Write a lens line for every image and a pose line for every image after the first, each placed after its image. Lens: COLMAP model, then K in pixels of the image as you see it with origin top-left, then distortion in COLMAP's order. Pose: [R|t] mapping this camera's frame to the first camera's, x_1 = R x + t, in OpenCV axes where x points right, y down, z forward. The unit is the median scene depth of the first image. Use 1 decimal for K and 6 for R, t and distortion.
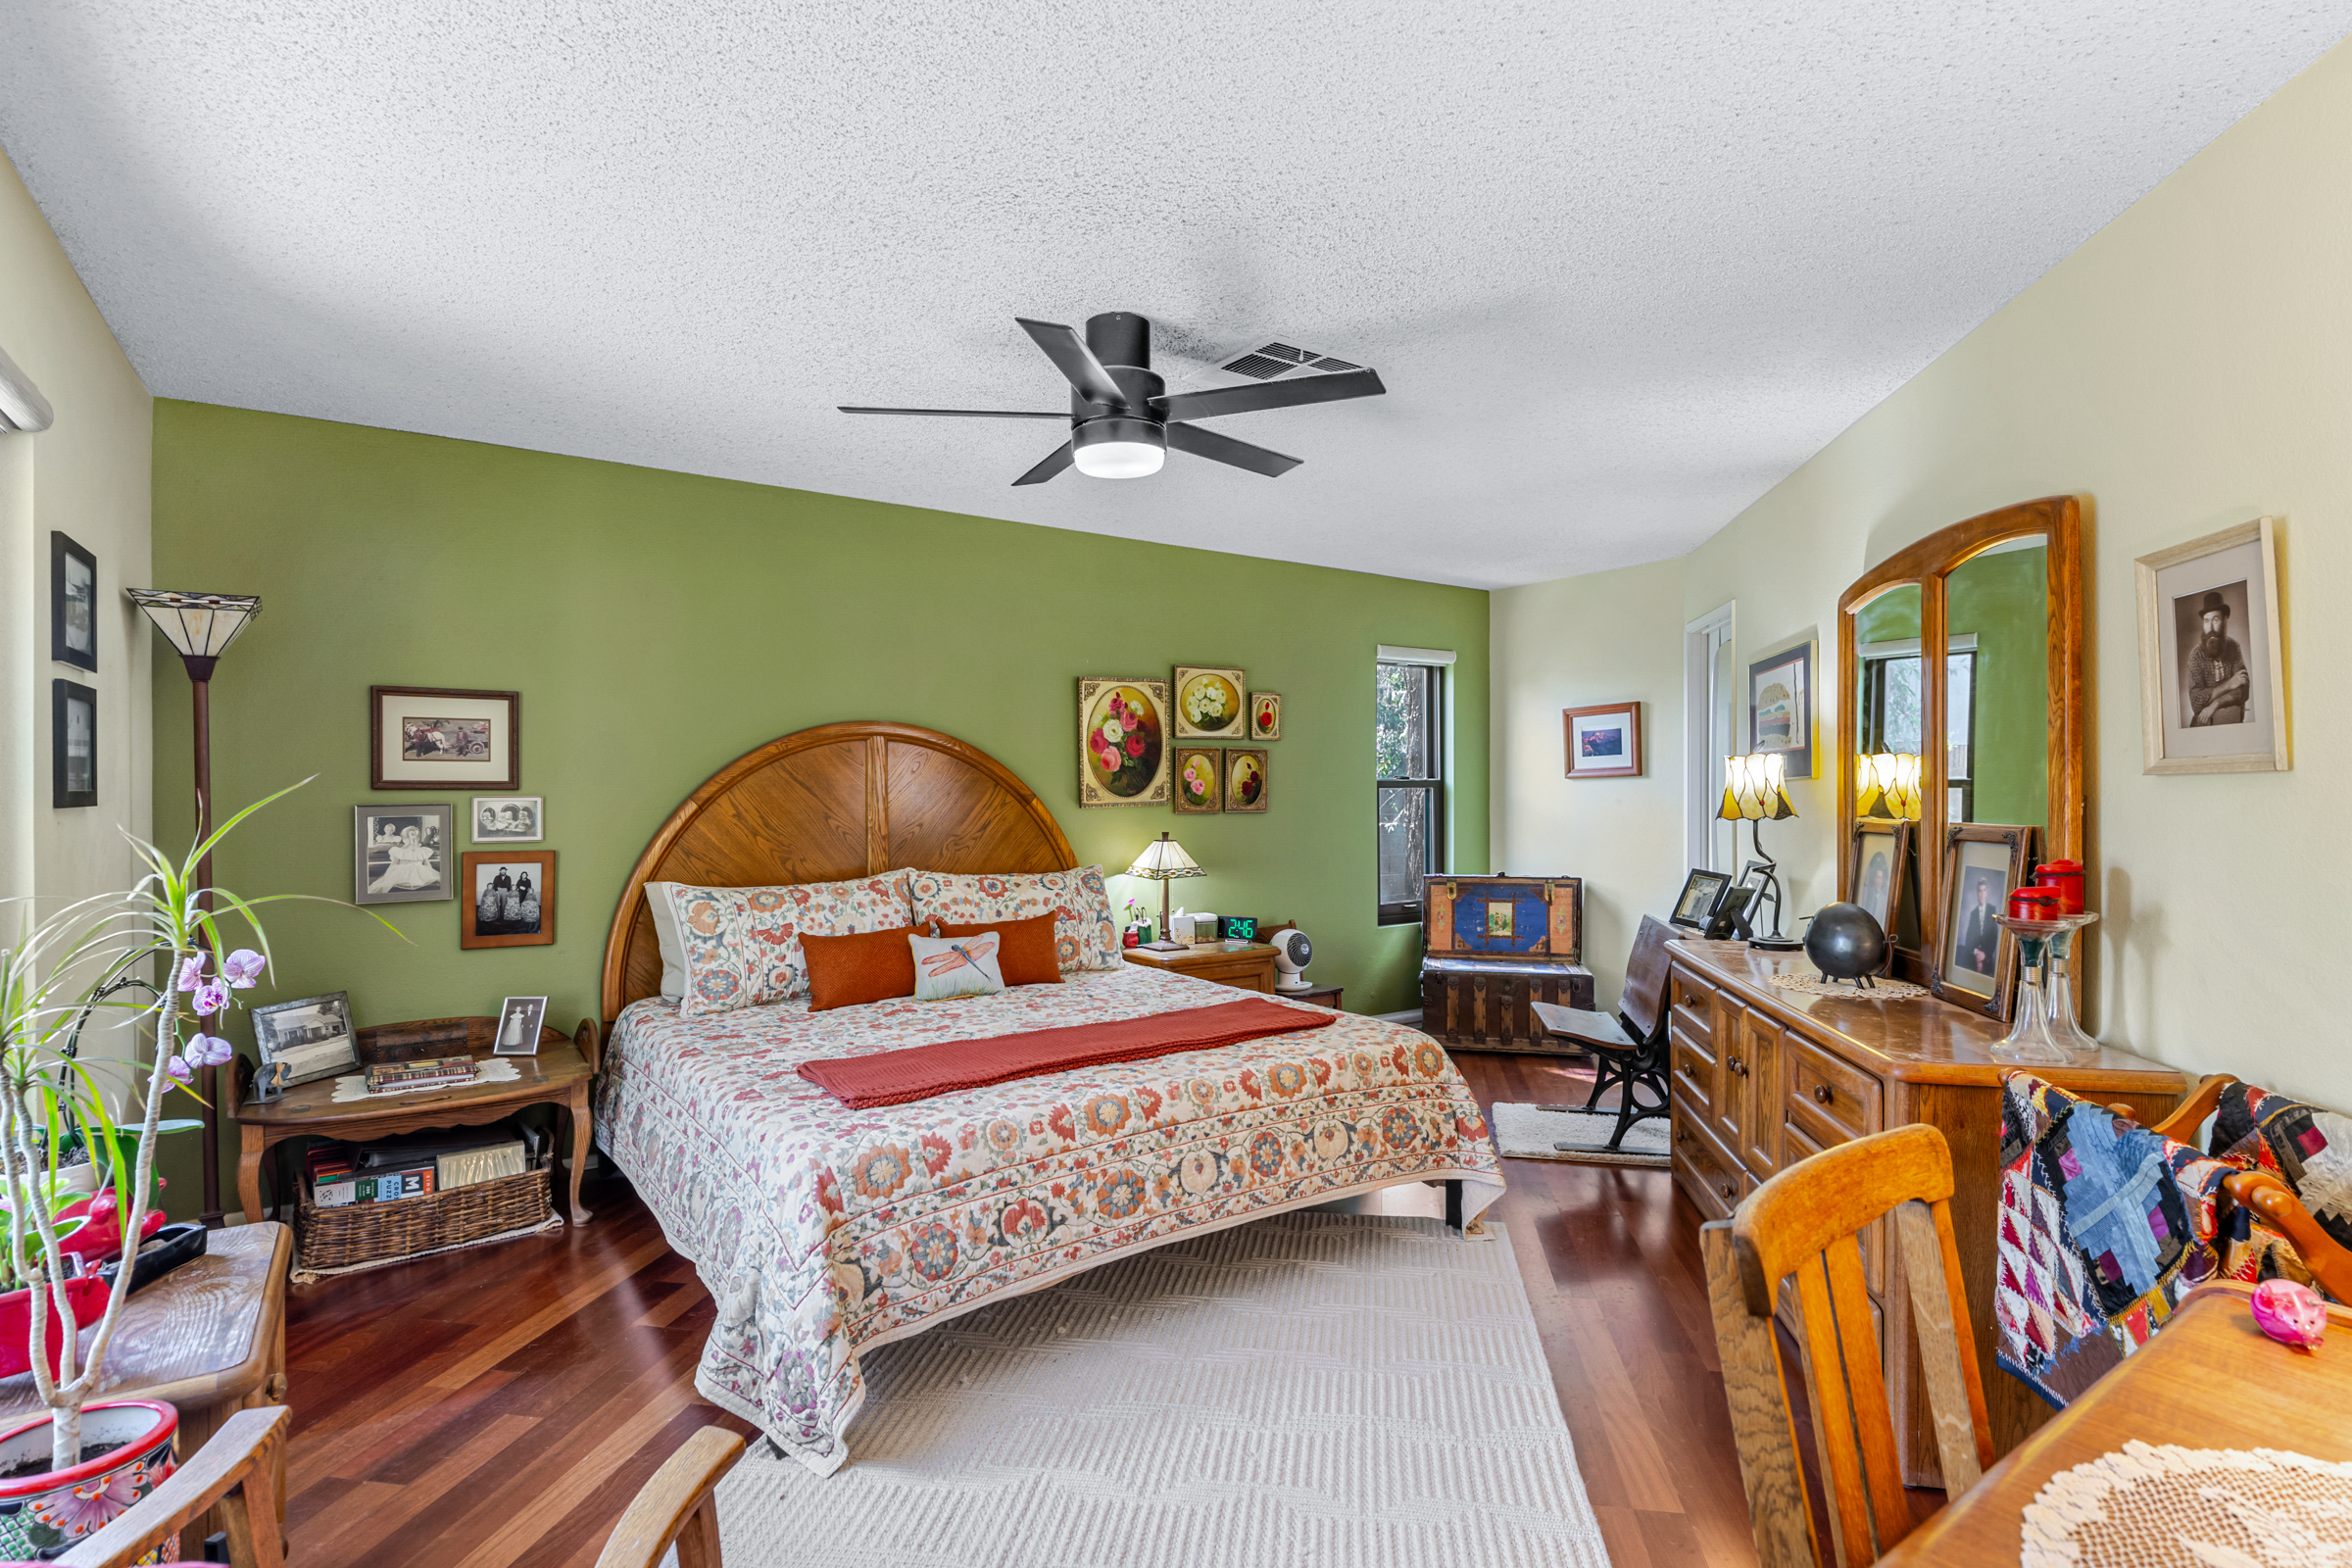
lens RADIAL K [[1170.3, 0, 1170.2], [0, 1170.3, 792.1], [0, 0, 1]] dist [0.005937, -0.003968]
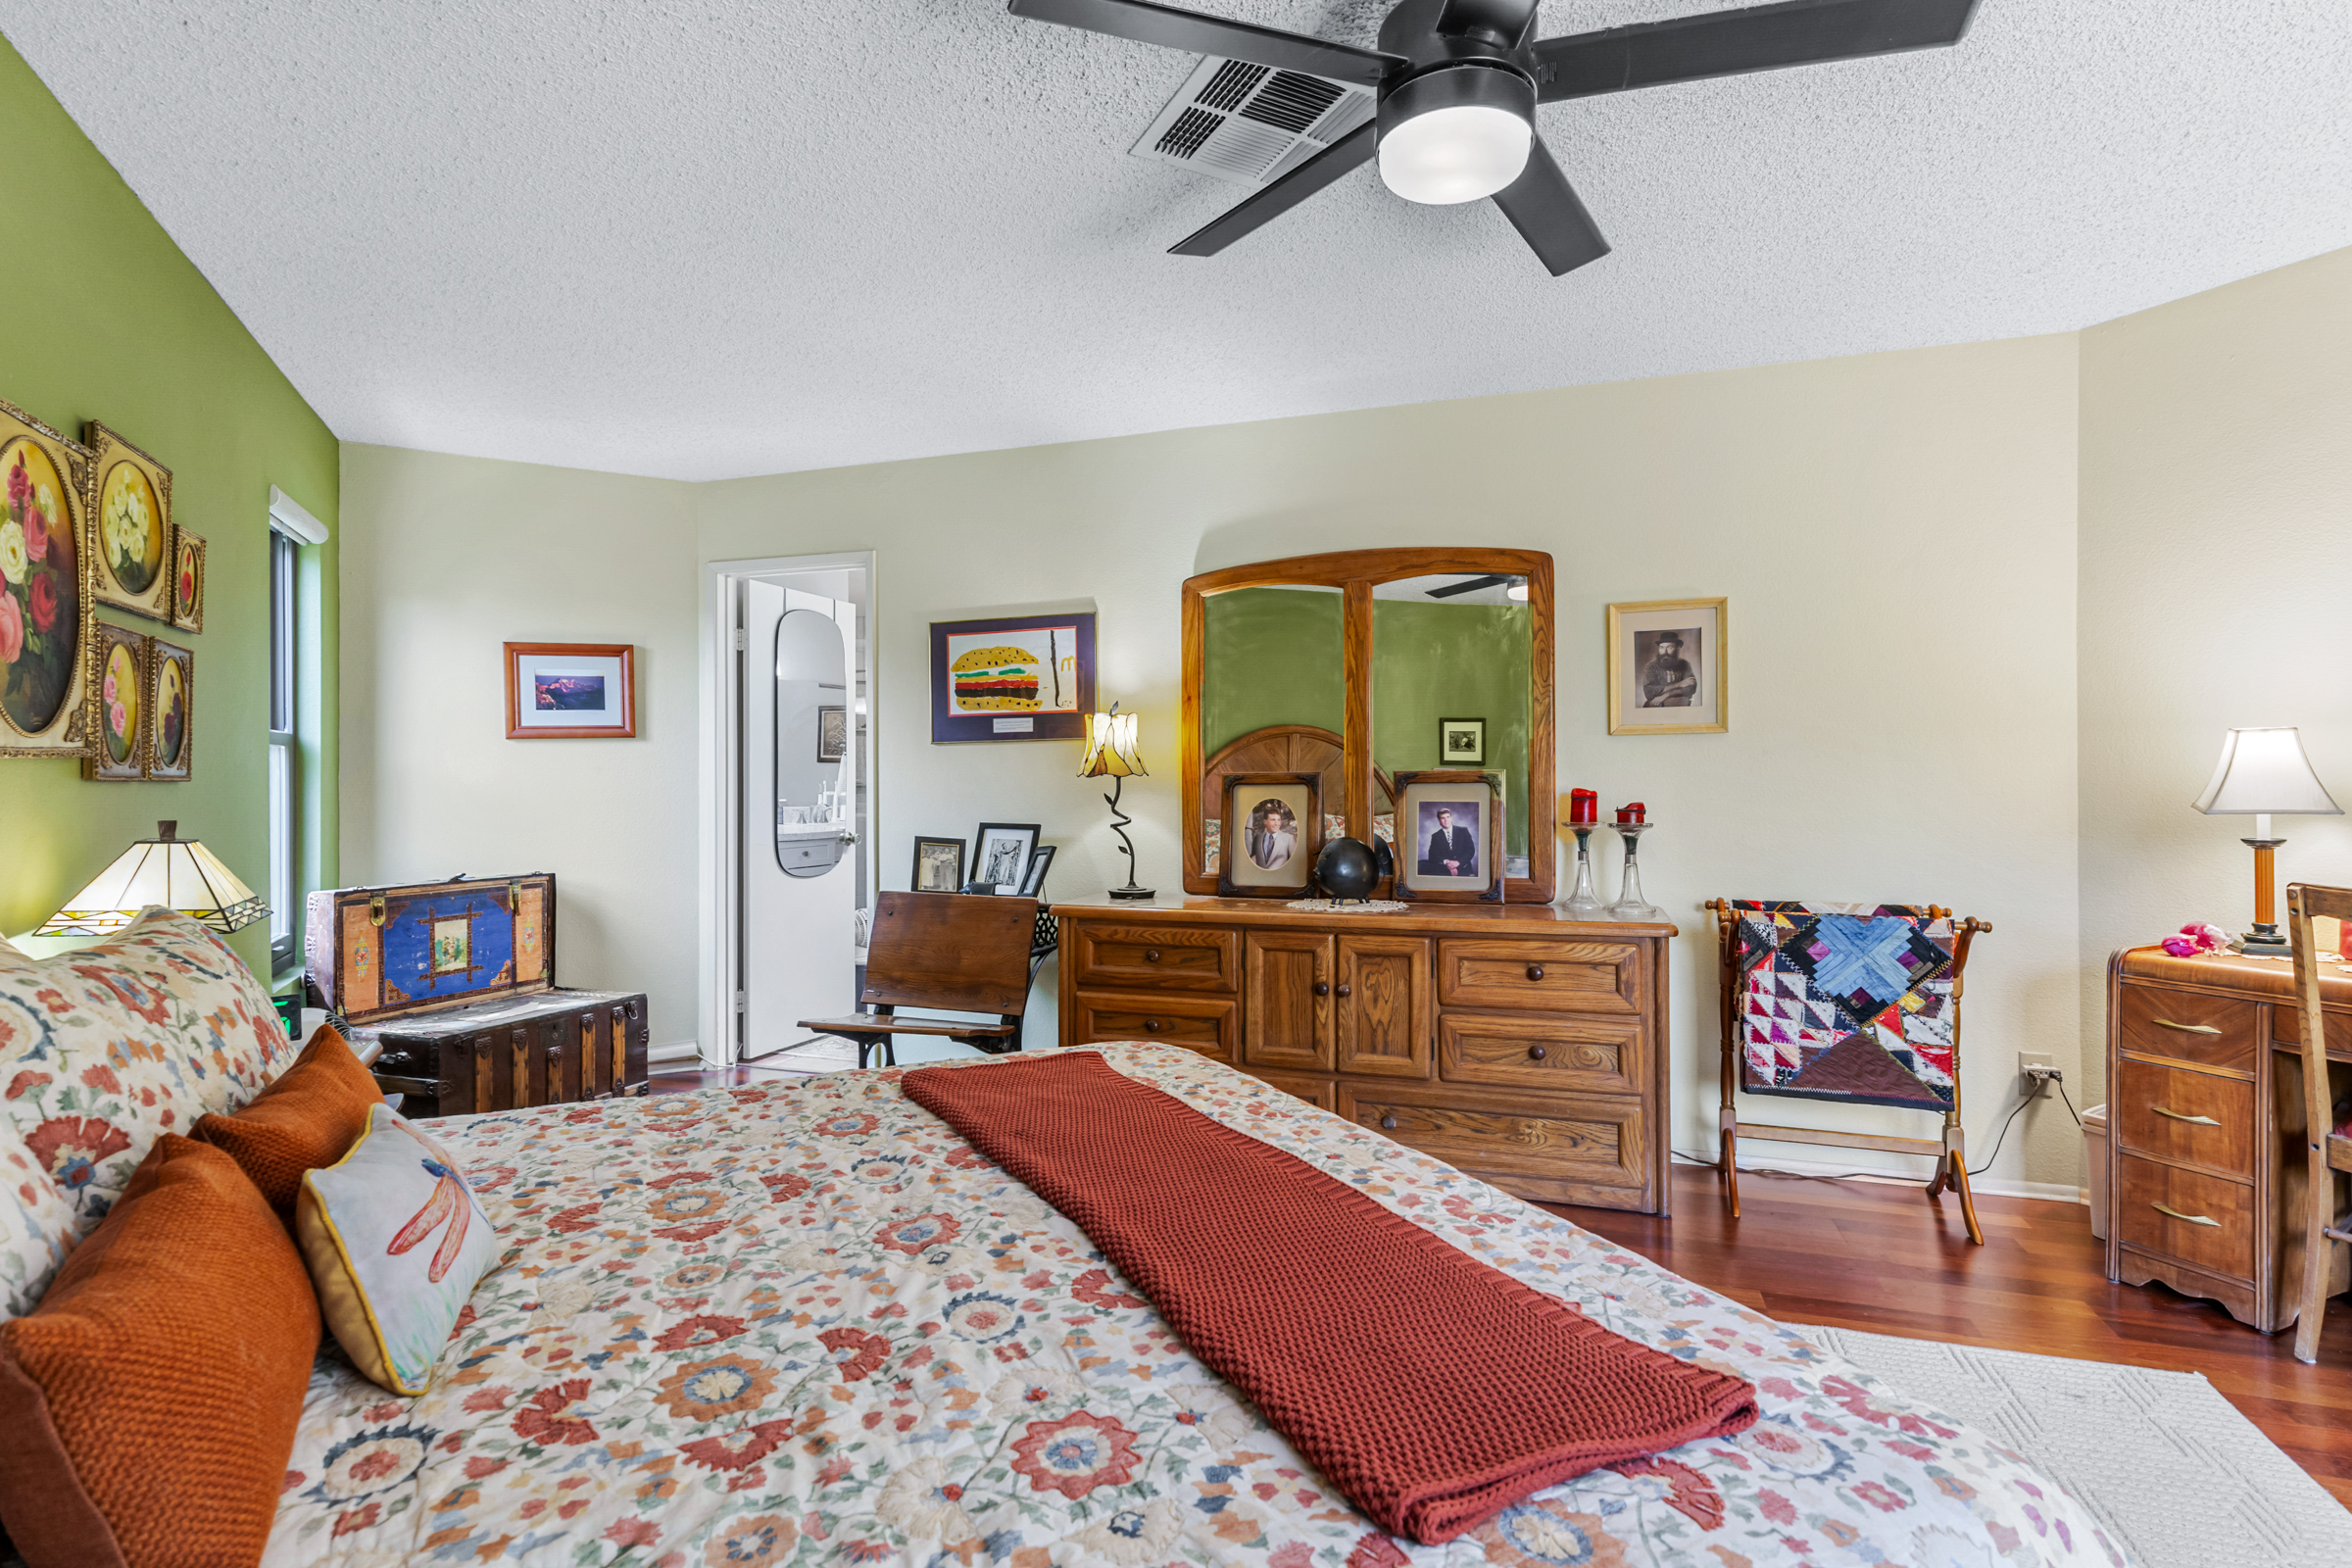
lens RADIAL K [[1149.4, 0, 1172.7], [0, 1149.4, 781.4], [0, 0, 1]] dist [0.008798, -0.000396]
pose [[0.134543, 0.004120, 0.990899, -0.342654], [0.004412, 0.999979, -0.004757, 0.022330], [-0.990898, 0.005012, 0.134522, 0.554163]]
